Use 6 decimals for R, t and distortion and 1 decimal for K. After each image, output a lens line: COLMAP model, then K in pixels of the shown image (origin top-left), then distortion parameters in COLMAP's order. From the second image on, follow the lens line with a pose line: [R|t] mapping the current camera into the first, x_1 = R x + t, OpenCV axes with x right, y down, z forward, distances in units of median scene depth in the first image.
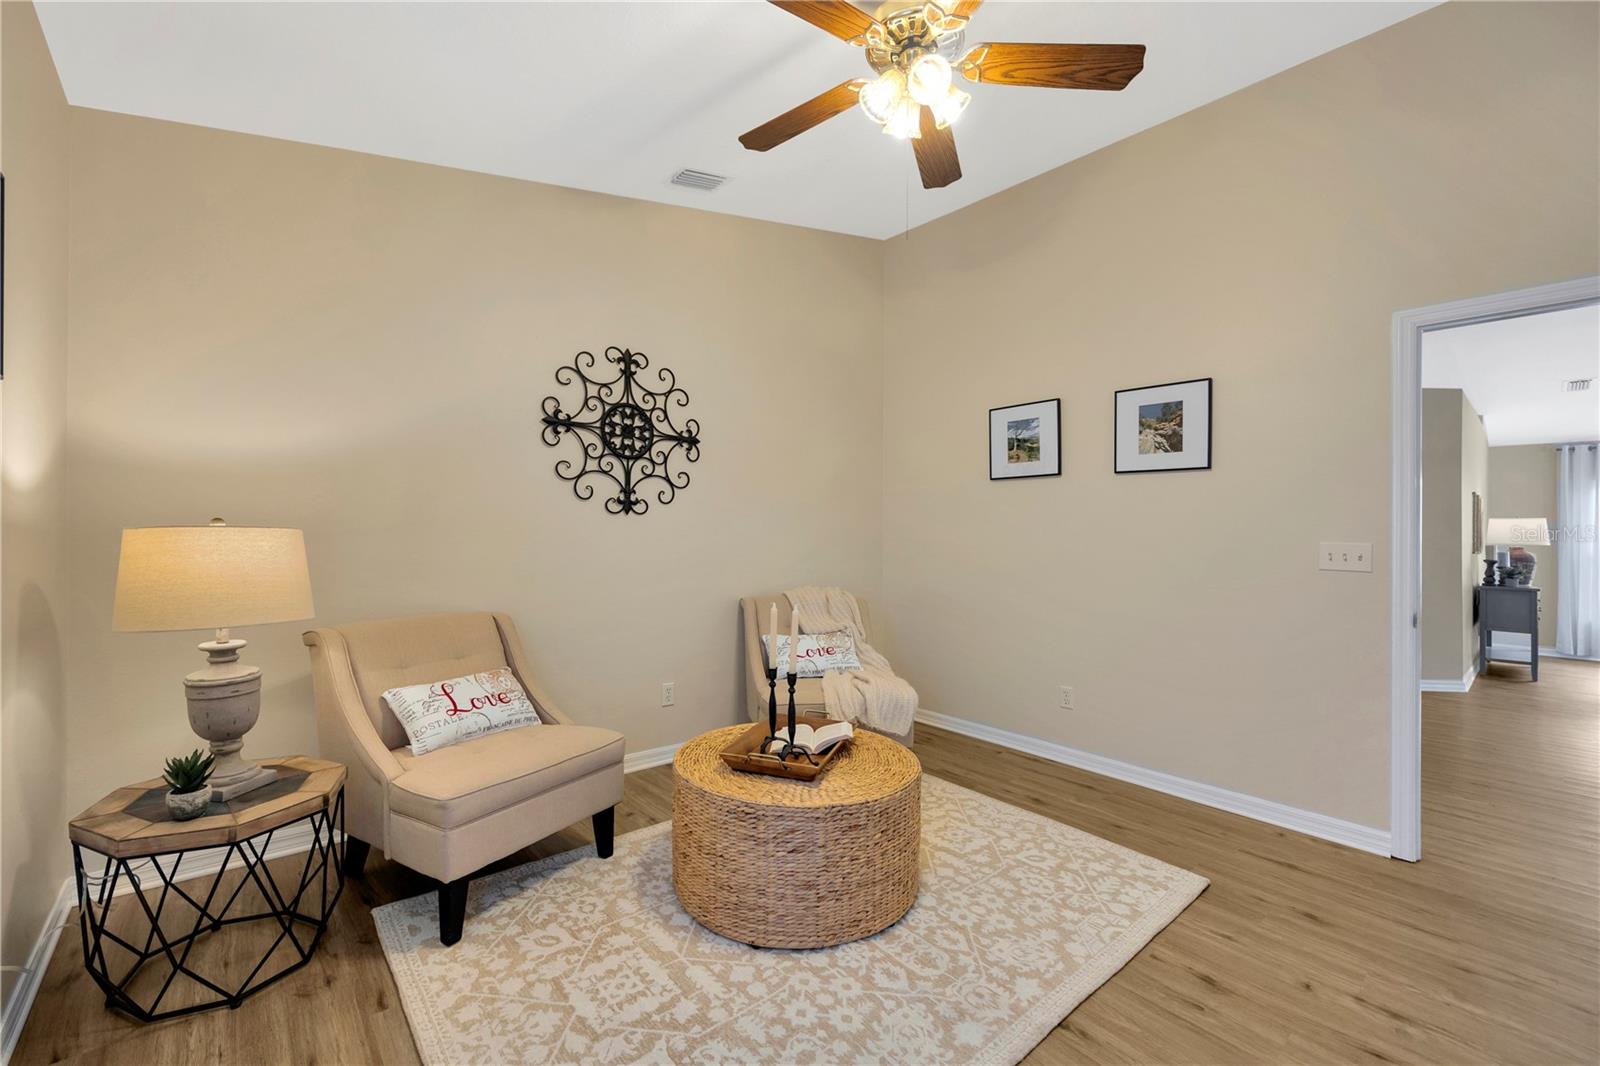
lens RADIAL K [[614.7, 0, 804.1], [0, 614.7, 533.2], [0, 0, 1]] dist [-0.001544, -0.000433]
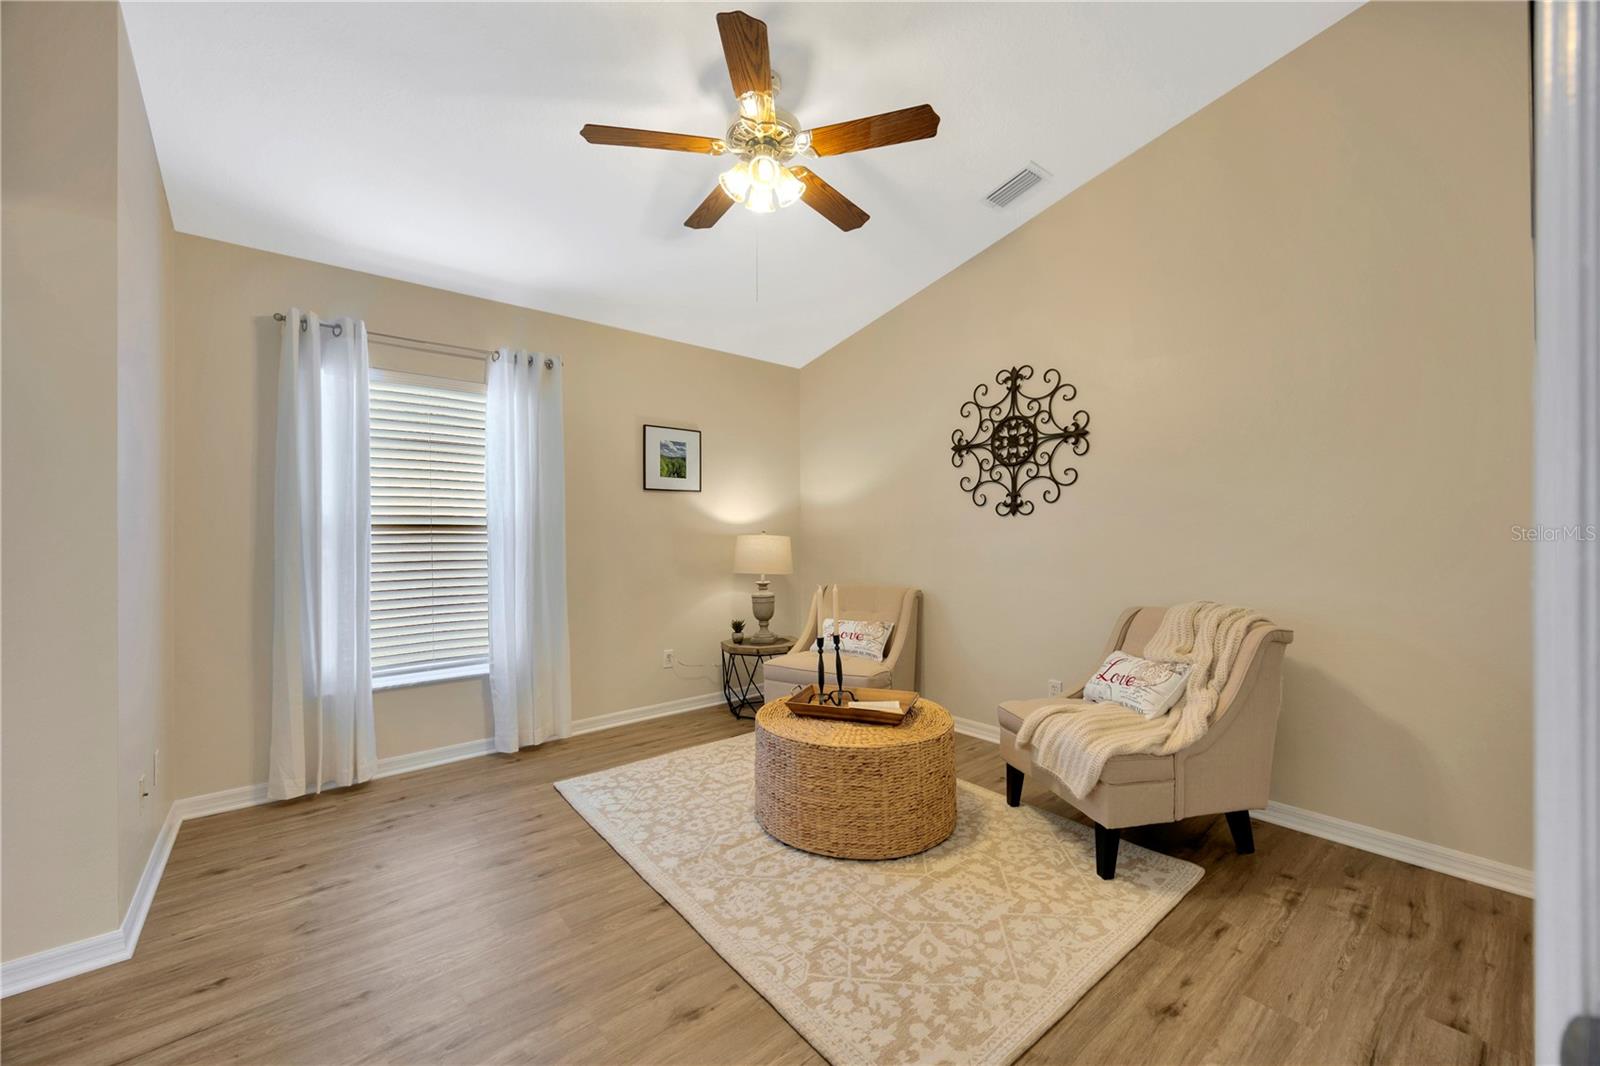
lens RADIAL K [[614.7, 0, 805.7], [0, 614.7, 542.3], [0, 0, 1]] dist [-0.001544, -0.000433]
pose [[0.017699, -0.005064, -0.999831, 0.829417], [0.010859, 0.999929, -0.004872, 0.018962], [0.999784, -0.010771, 0.017753, 0.611126]]
